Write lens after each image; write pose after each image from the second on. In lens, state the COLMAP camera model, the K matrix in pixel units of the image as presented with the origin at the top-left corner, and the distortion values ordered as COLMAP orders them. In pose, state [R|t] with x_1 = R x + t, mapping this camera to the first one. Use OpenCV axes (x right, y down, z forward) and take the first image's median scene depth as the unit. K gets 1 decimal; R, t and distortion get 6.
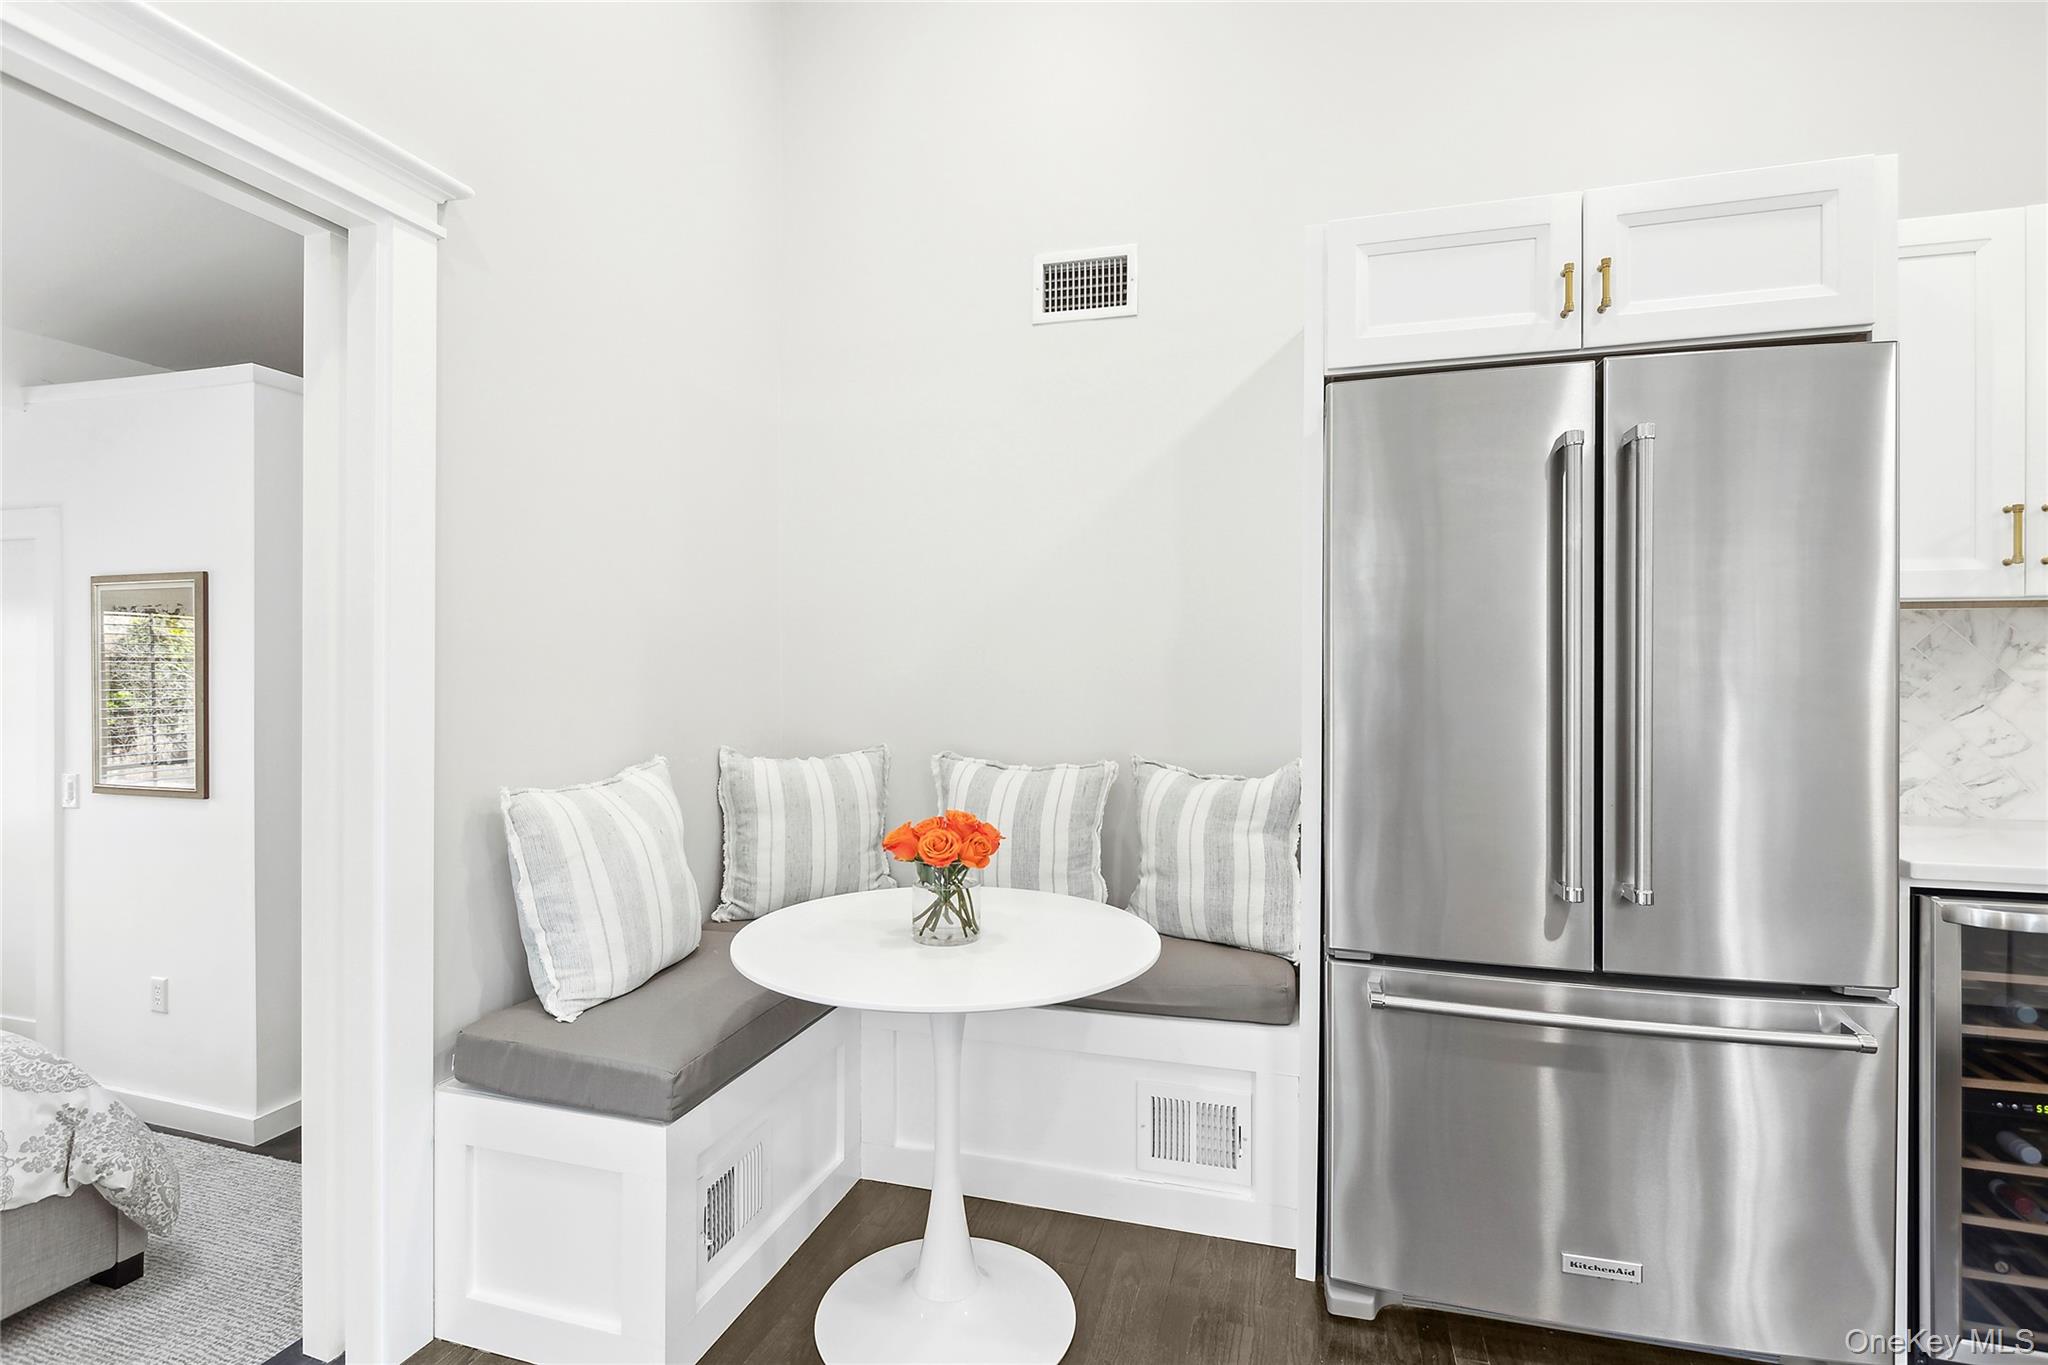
lens RADIAL K [[953.2, 0, 1030.1], [0, 953.2, 667.0], [0, 0, 1]] dist [0.000882, 0.000237]
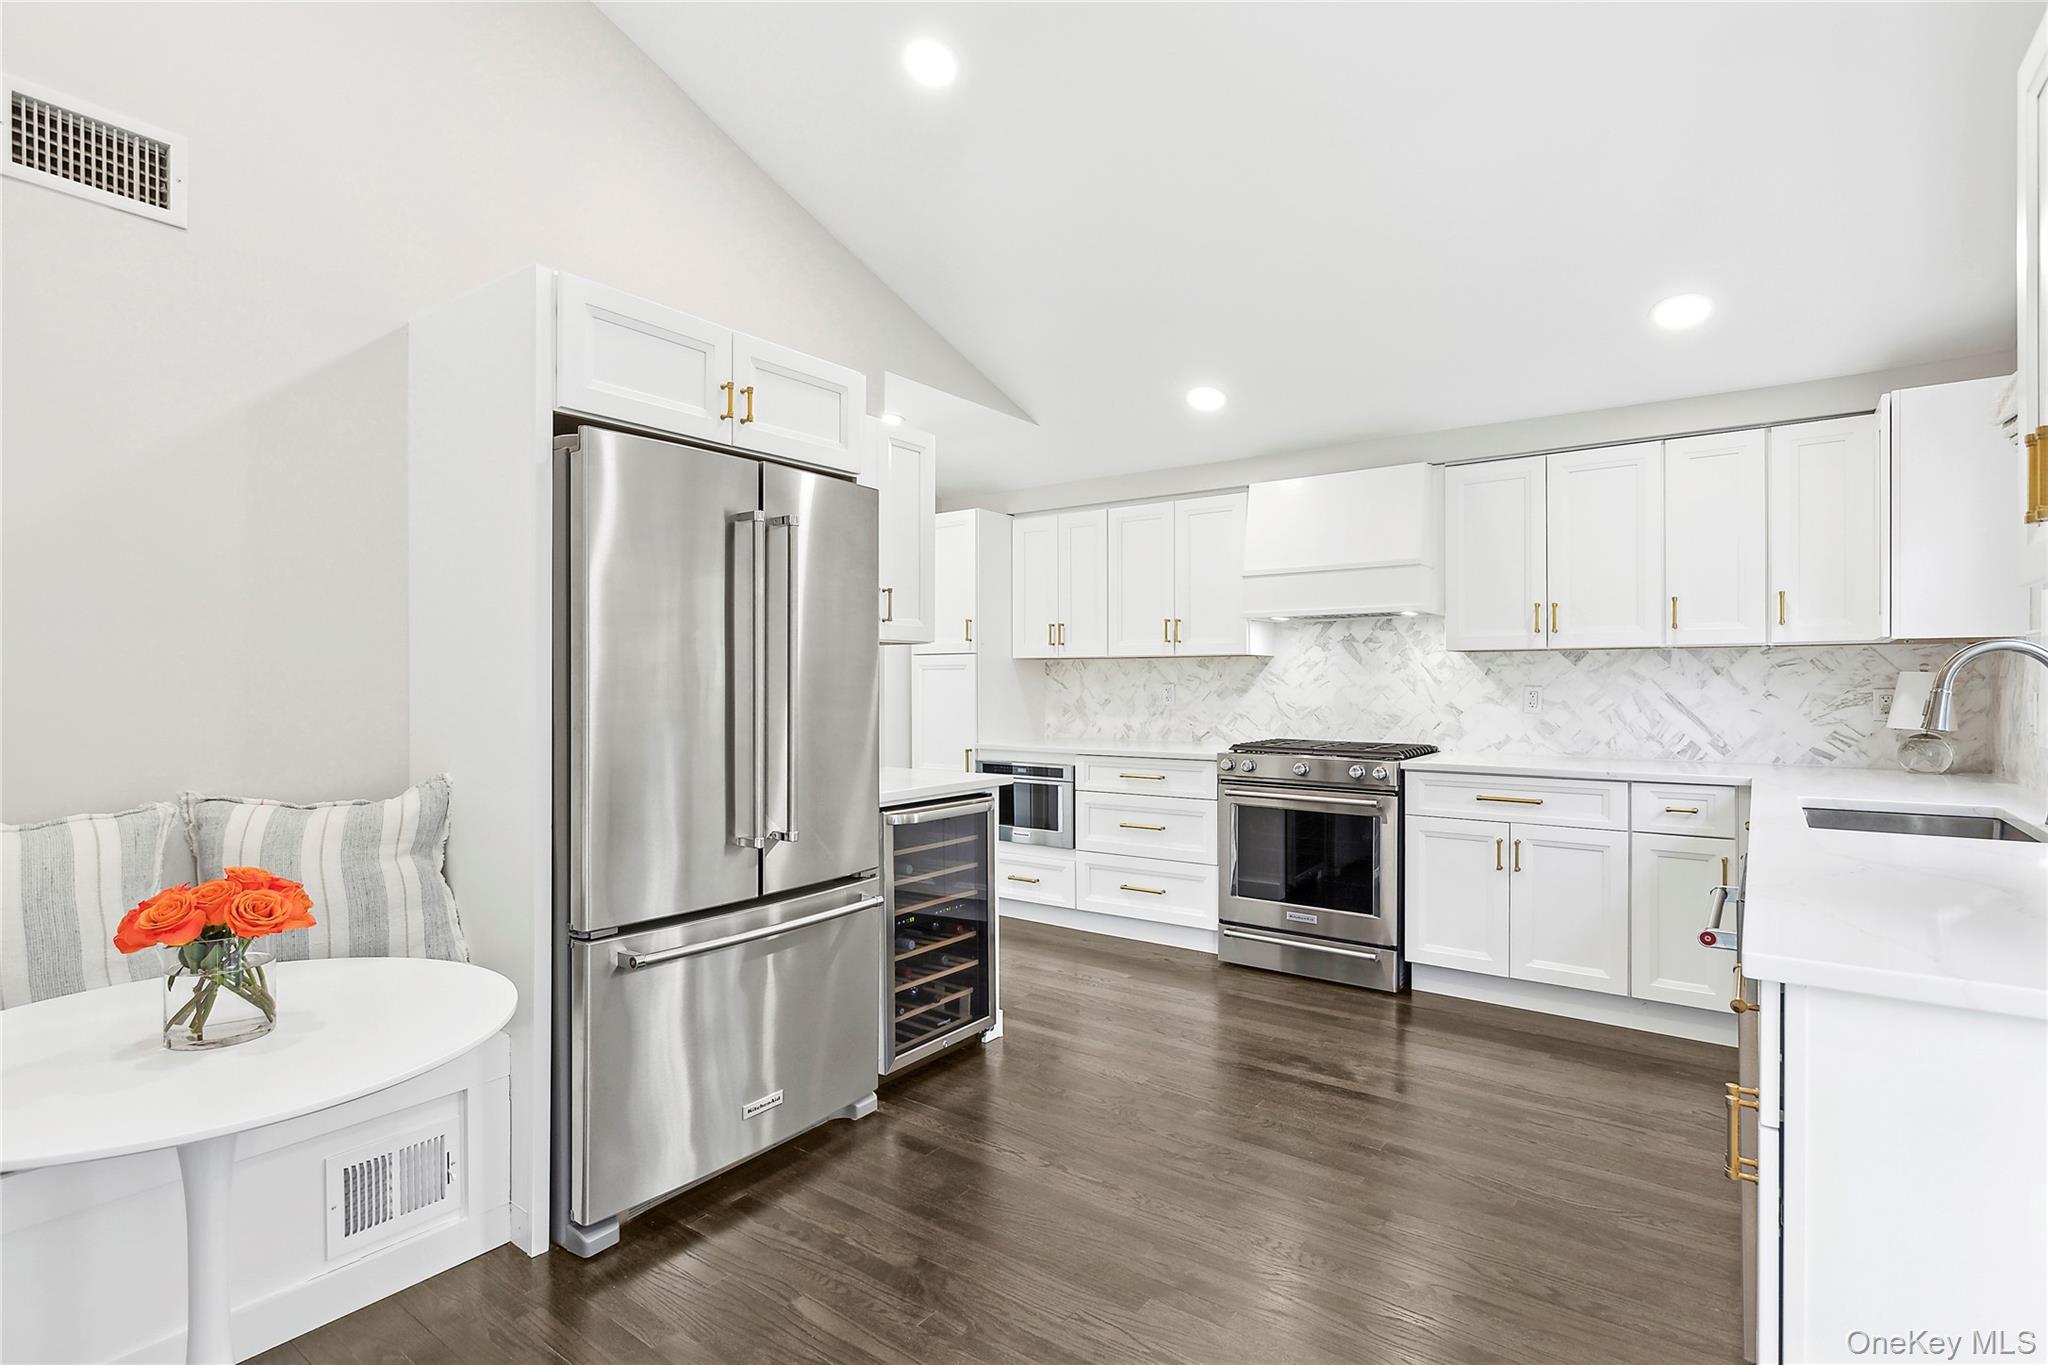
lens RADIAL K [[999.5, 0, 1021.3], [0, 999.5, 664.6], [0, 0, 1]] dist [0.002150, 0.000288]
pose [[0.364995, 0.008331, 0.930972, -0.525223], [-0.003030, 0.999965, -0.007760, -0.010037], [-0.931004, 0.000011, 0.365008, 0.083038]]
